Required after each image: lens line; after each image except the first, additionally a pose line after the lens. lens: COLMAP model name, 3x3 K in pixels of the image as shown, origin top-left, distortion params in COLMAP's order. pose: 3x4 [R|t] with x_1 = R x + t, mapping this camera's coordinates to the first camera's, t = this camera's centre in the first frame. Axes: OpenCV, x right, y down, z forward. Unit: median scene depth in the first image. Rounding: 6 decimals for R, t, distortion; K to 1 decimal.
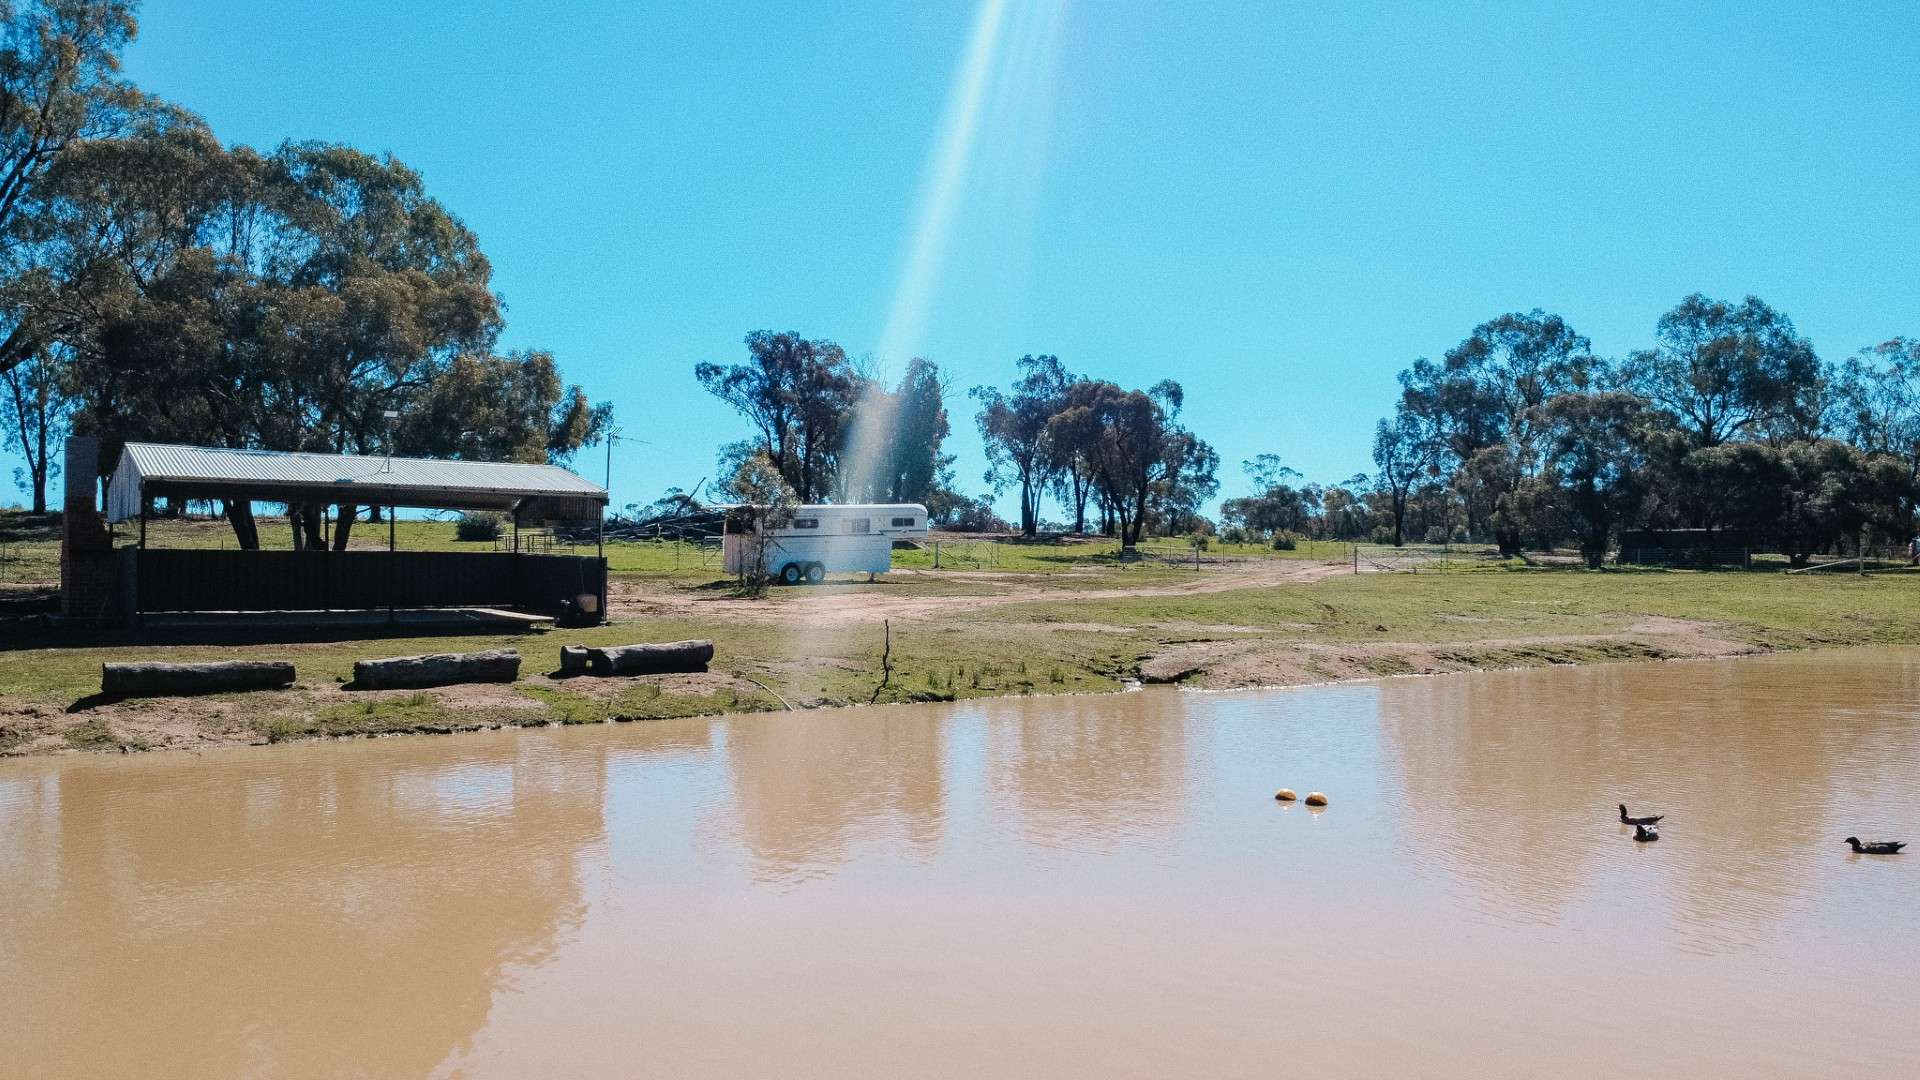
lens RADIAL K [[1446.6, 0, 958.4], [0, 1446.6, 543.6], [0, 0, 1]] dist [0.005012, 0.002849]
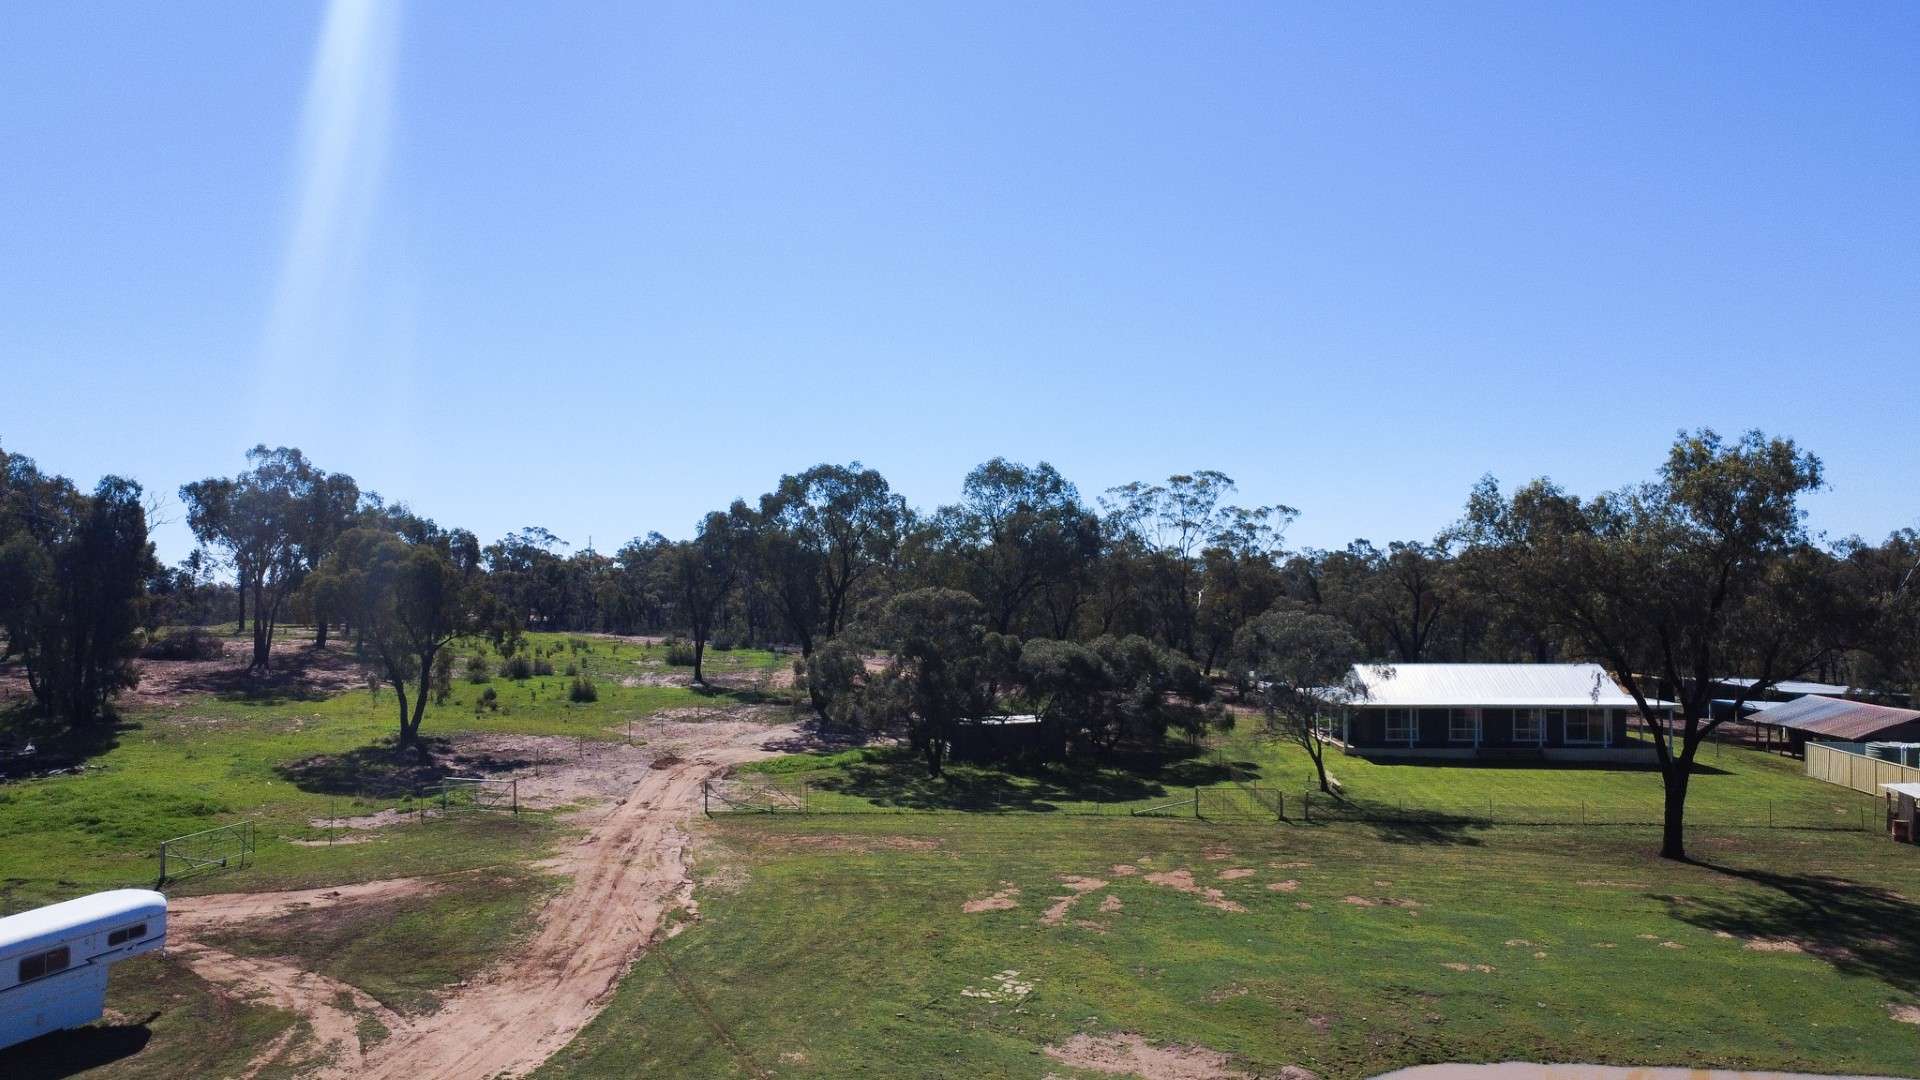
lens RADIAL K [[1446.6, 0, 958.4], [0, 1446.6, 543.6], [0, 0, 1]] dist [0.005012, 0.002849]
pose [[0.868567, 0.013361, 0.495392, -0.021022], [-0.012161, 0.999910, -0.005647, -0.105691], [-0.495423, -0.001120, 0.868651, 0.126735]]
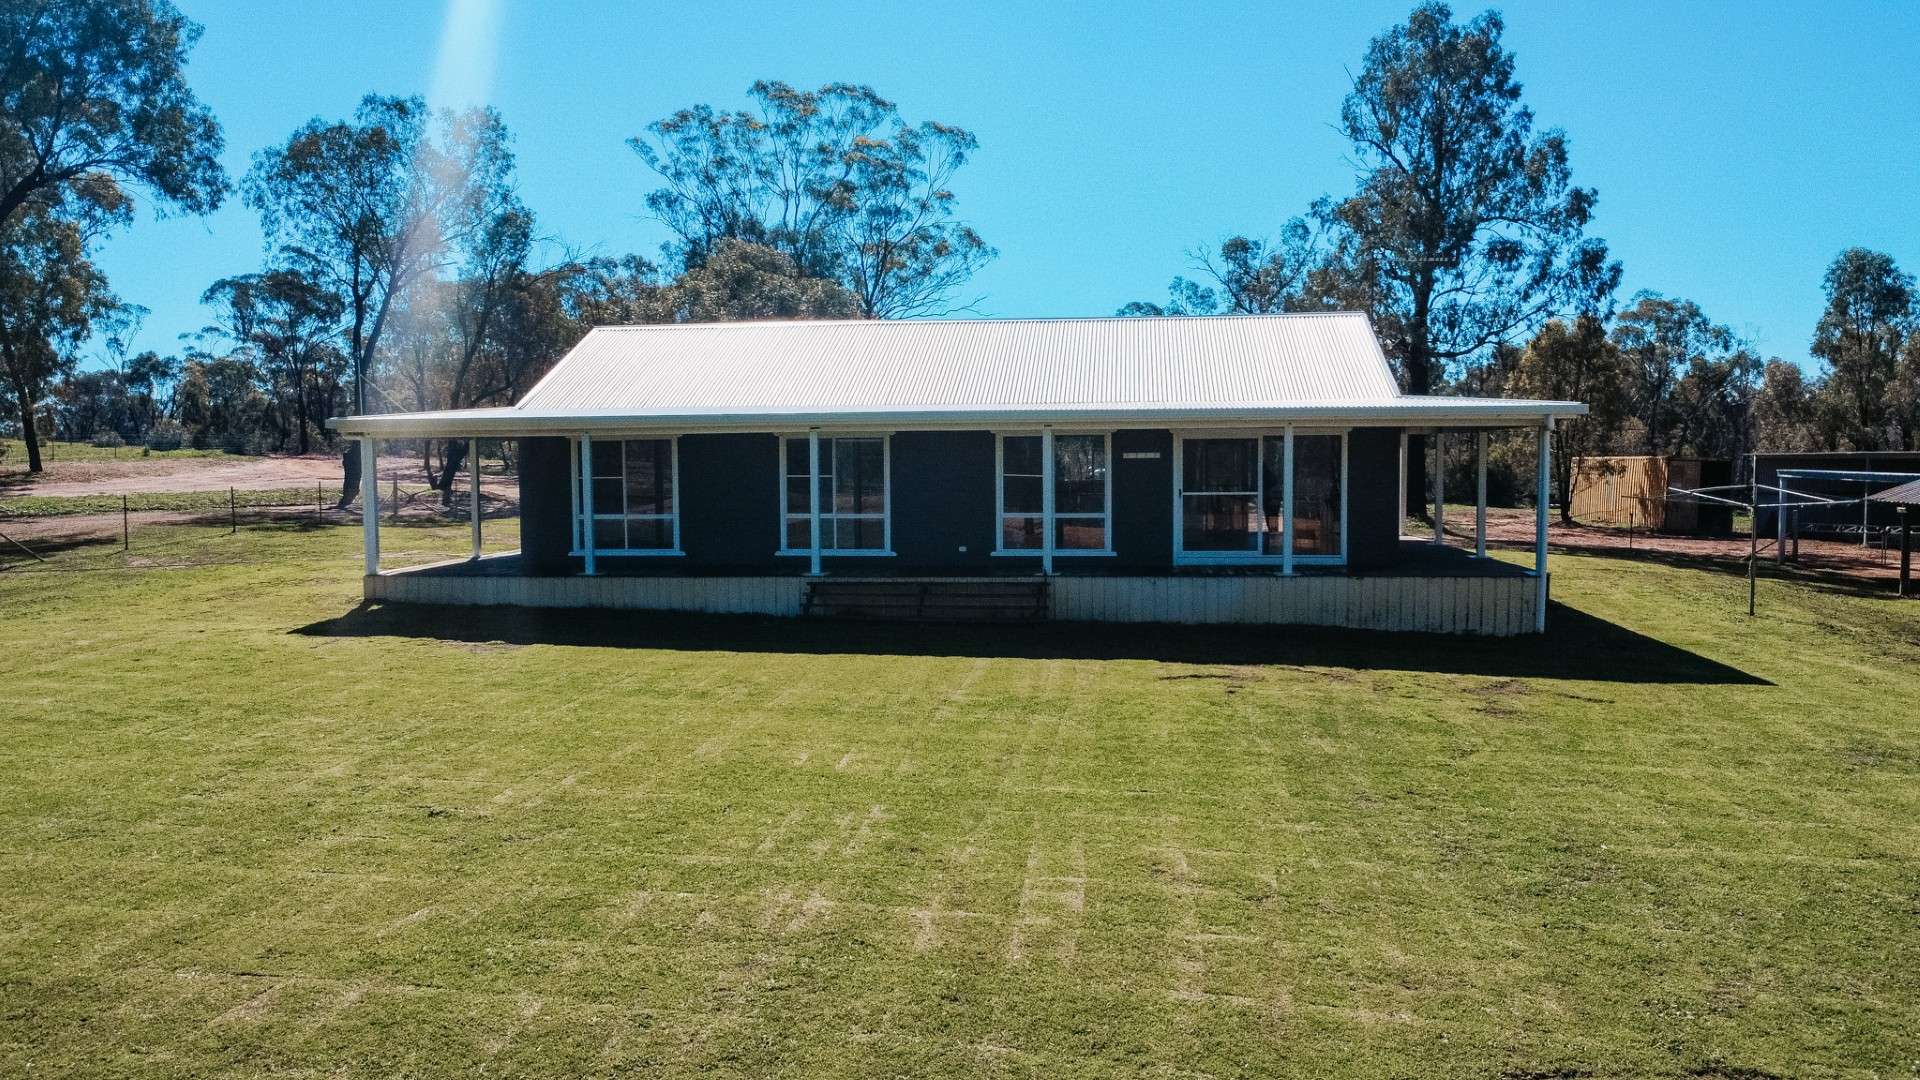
lens RADIAL K [[1446.6, 0, 958.4], [0, 1446.6, 543.6], [0, 0, 1]] dist [0.005012, 0.002849]
pose [[0.909925, -0.028958, 0.413761, 0.604061], [-0.004208, 0.996864, 0.079021, -0.015699], [-0.414752, -0.073644, 0.906950, 0.502202]]
